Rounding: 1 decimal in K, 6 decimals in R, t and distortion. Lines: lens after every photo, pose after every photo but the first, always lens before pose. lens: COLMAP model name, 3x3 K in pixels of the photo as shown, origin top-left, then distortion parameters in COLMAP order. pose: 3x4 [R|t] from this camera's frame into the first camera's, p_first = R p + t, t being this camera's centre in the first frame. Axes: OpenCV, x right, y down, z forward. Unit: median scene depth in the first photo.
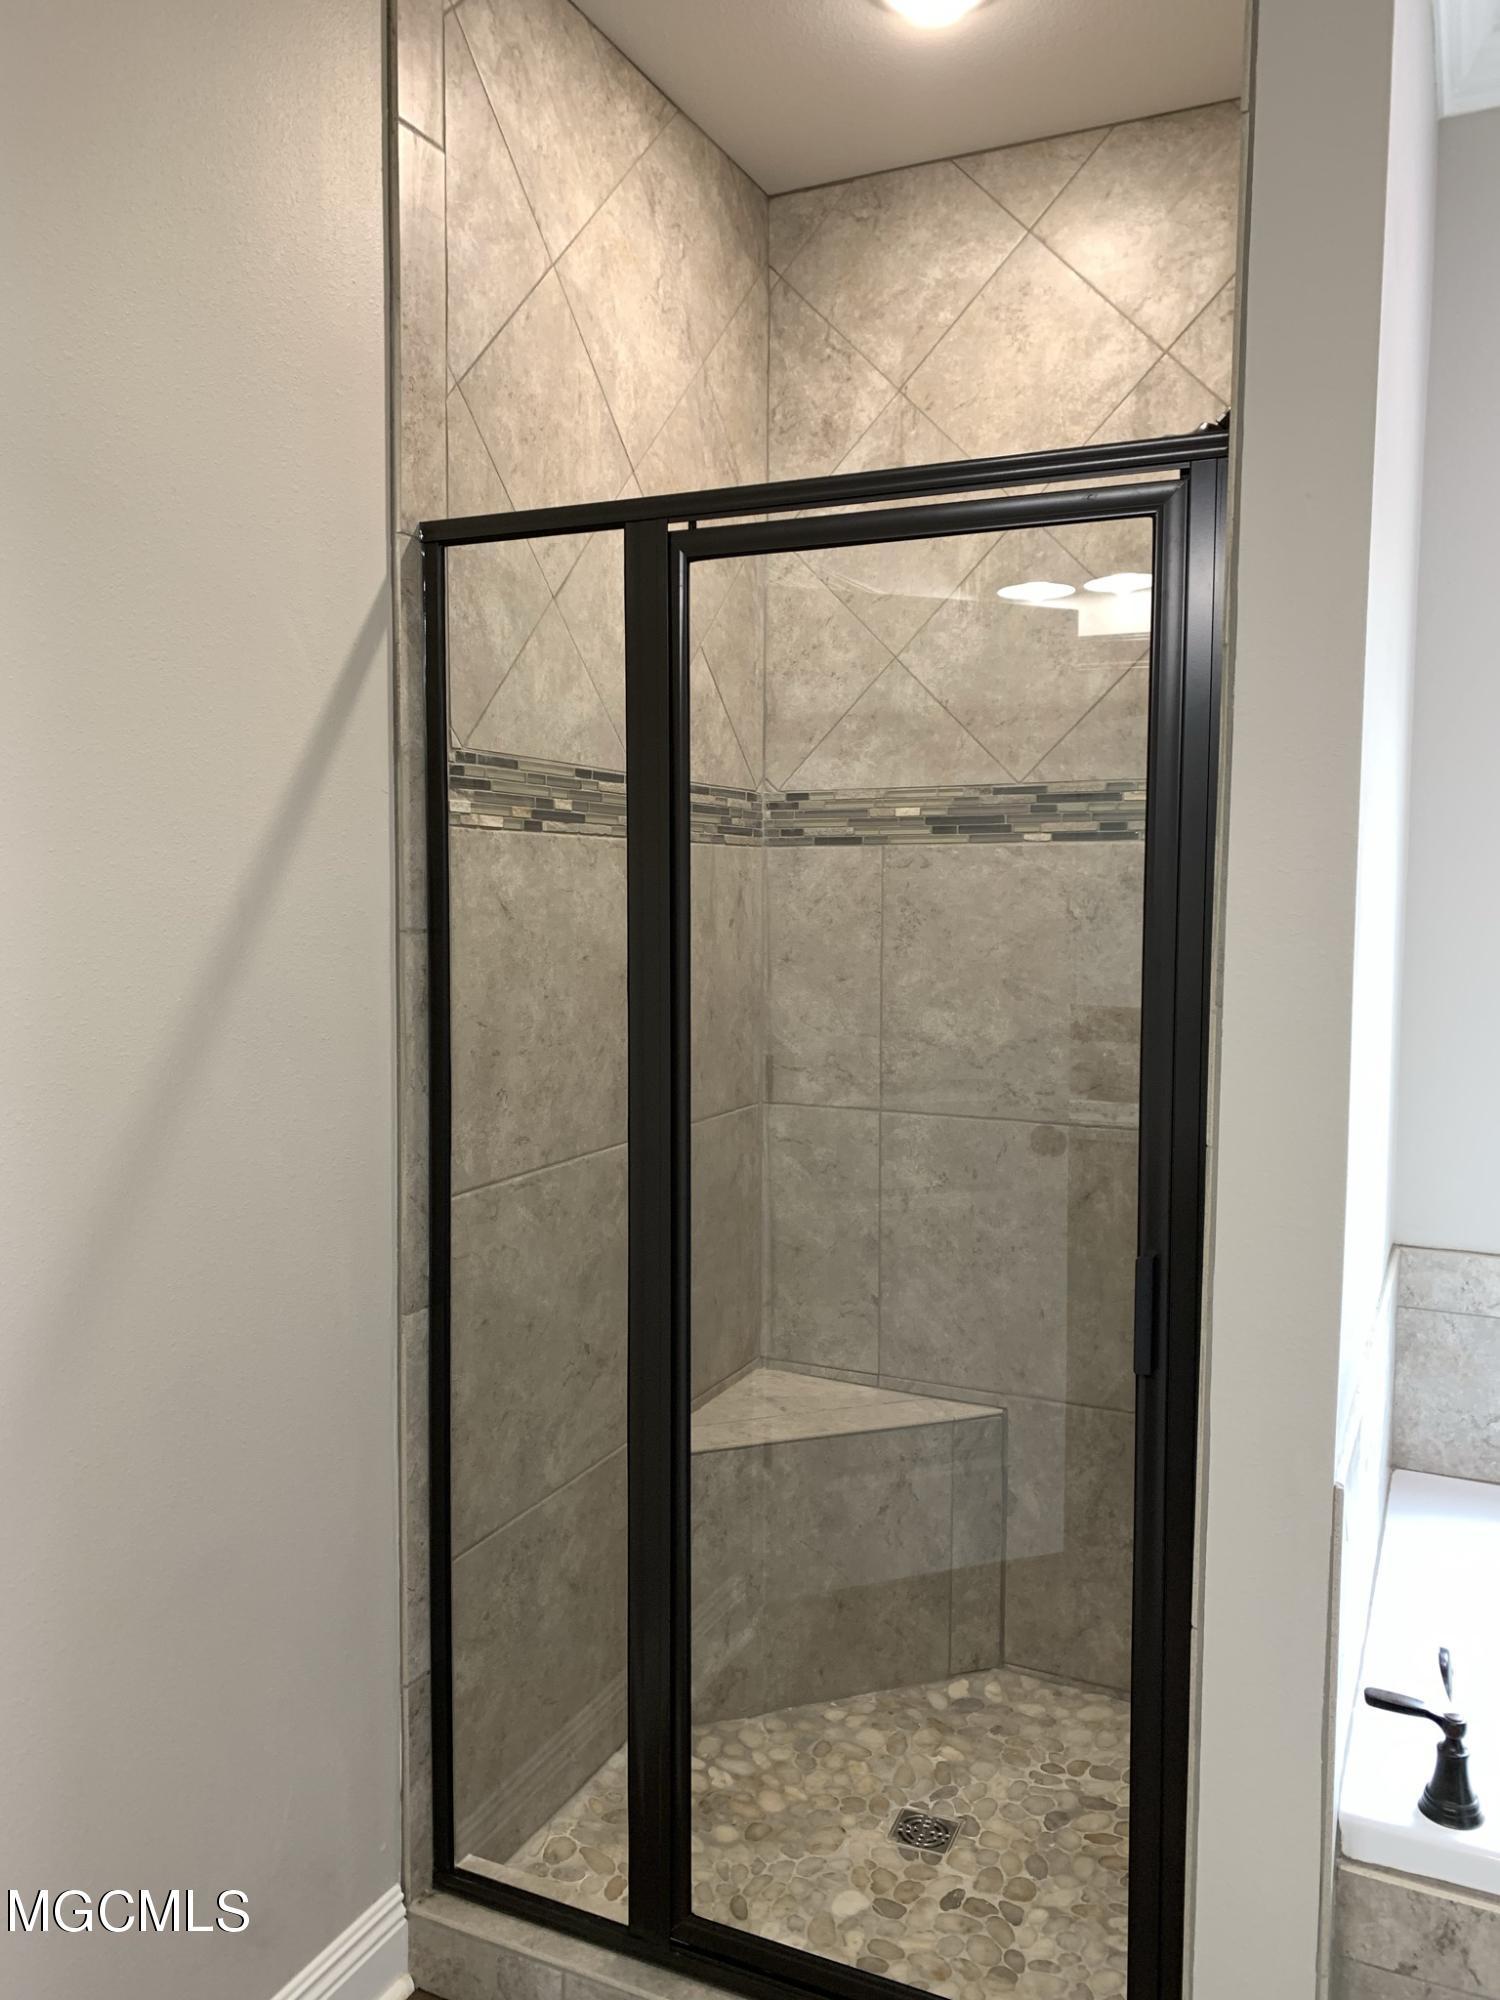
lens RADIAL K [[1515.9, 0, 753.6], [0, 1515.9, 1006.0], [0, 0, 1]] dist [0.026540, -0.025365]
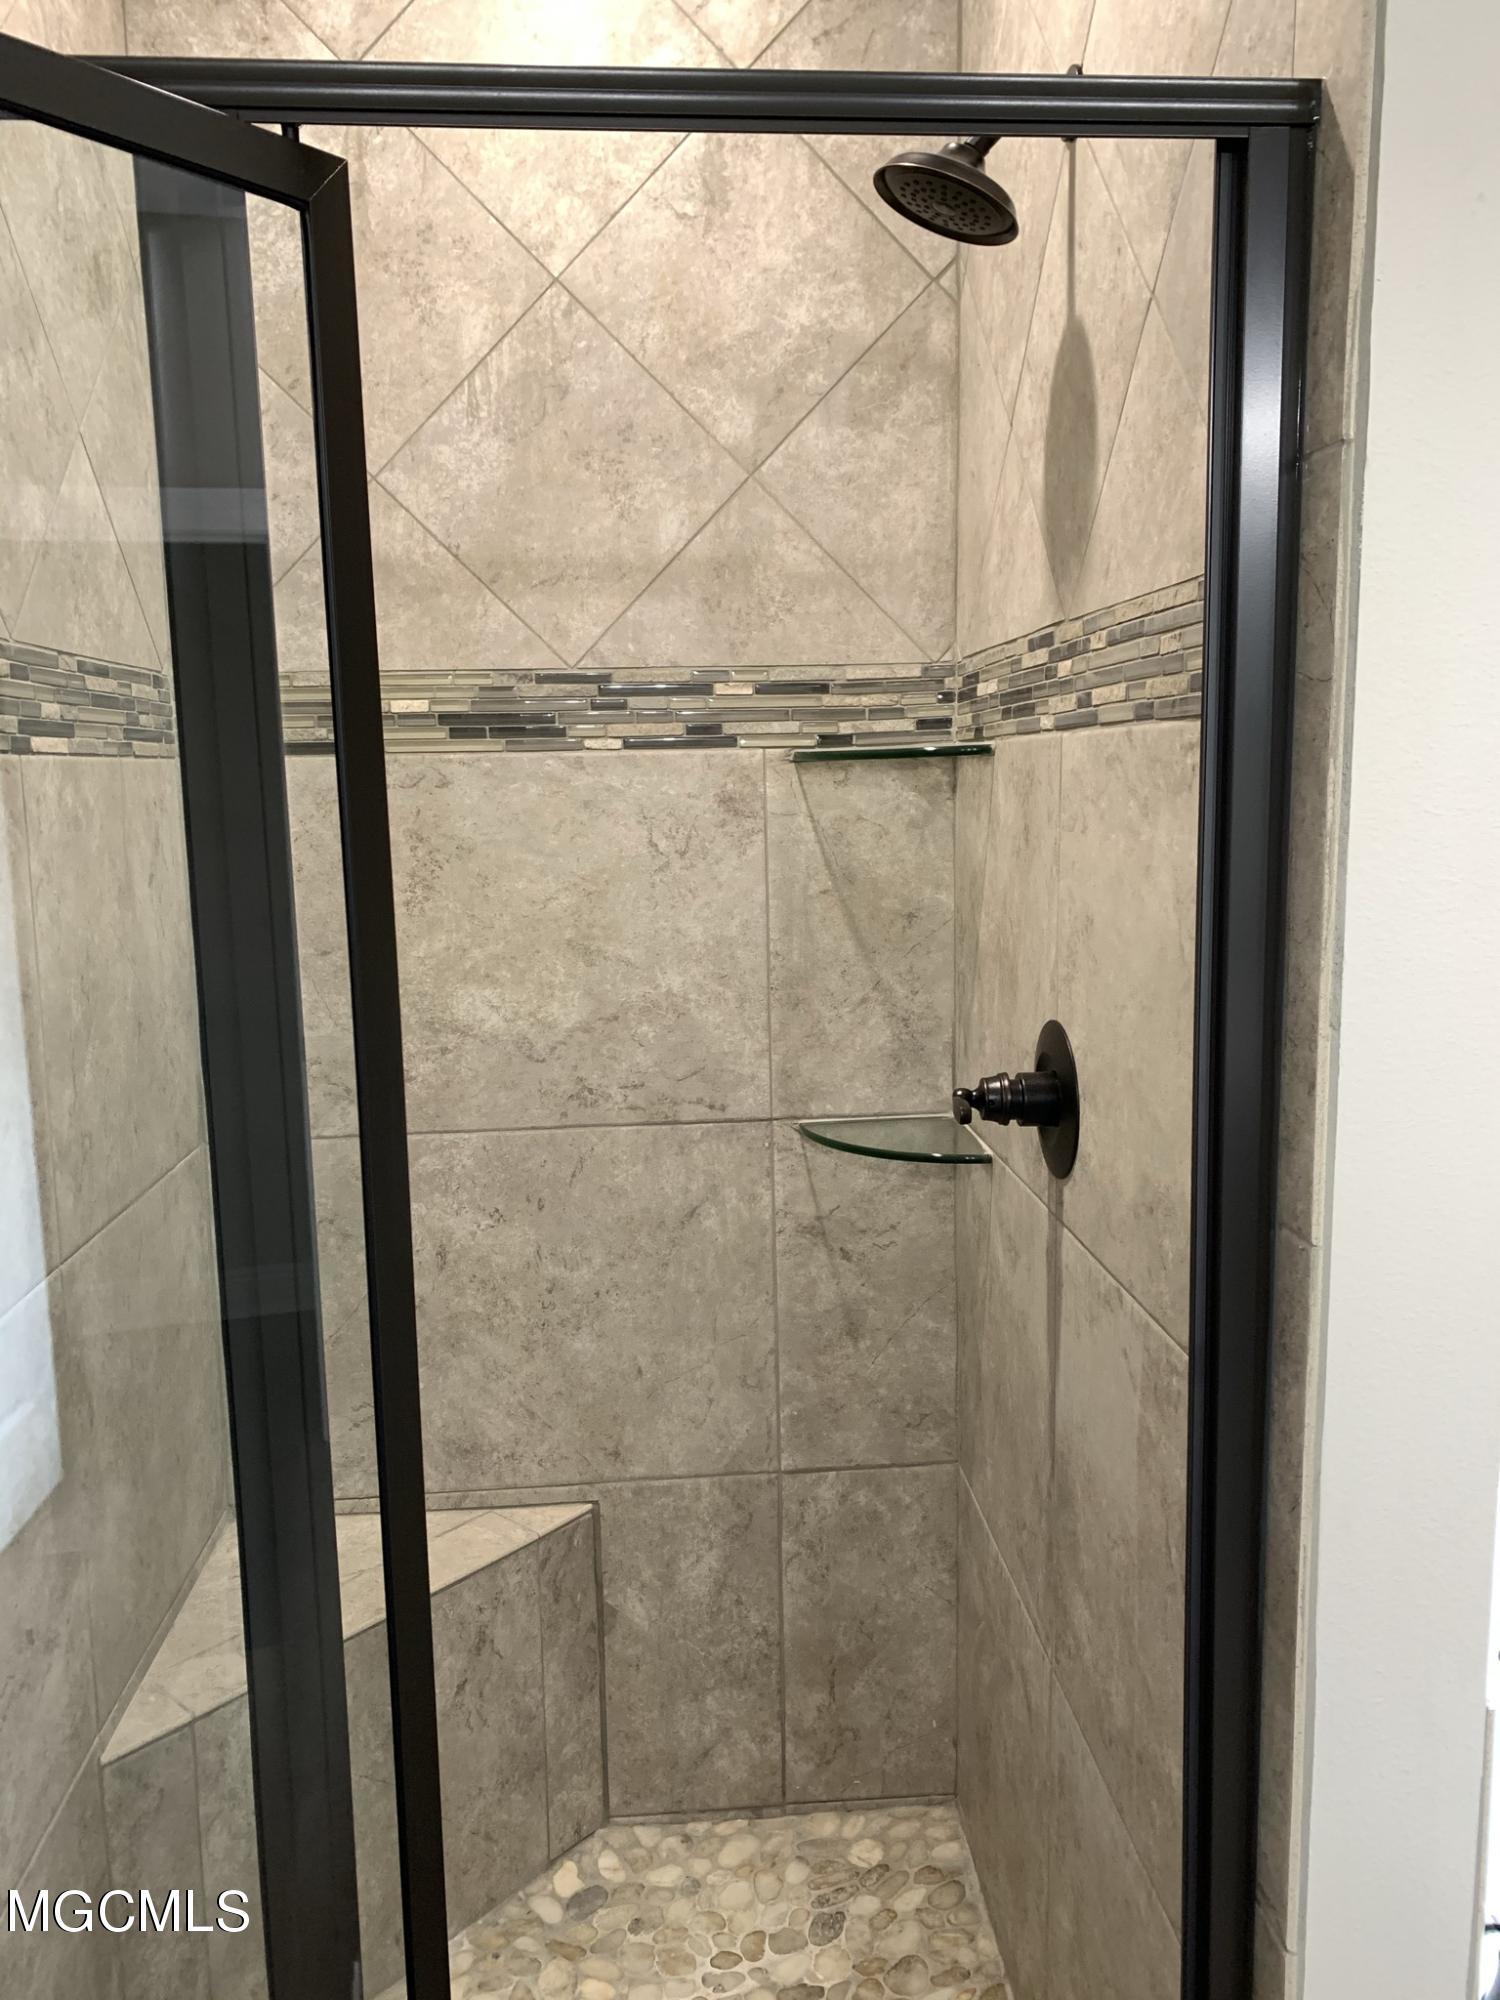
lens RADIAL K [[1515.9, 0, 760.8], [0, 1515.9, 992.7], [0, 0, 1]] dist [0.026540, -0.025365]
pose [[0.866950, -0.090812, 0.490052, -0.114108], [0.059827, 0.995112, 0.078565, -0.043405], [-0.494792, -0.038794, 0.868145, 0.316053]]
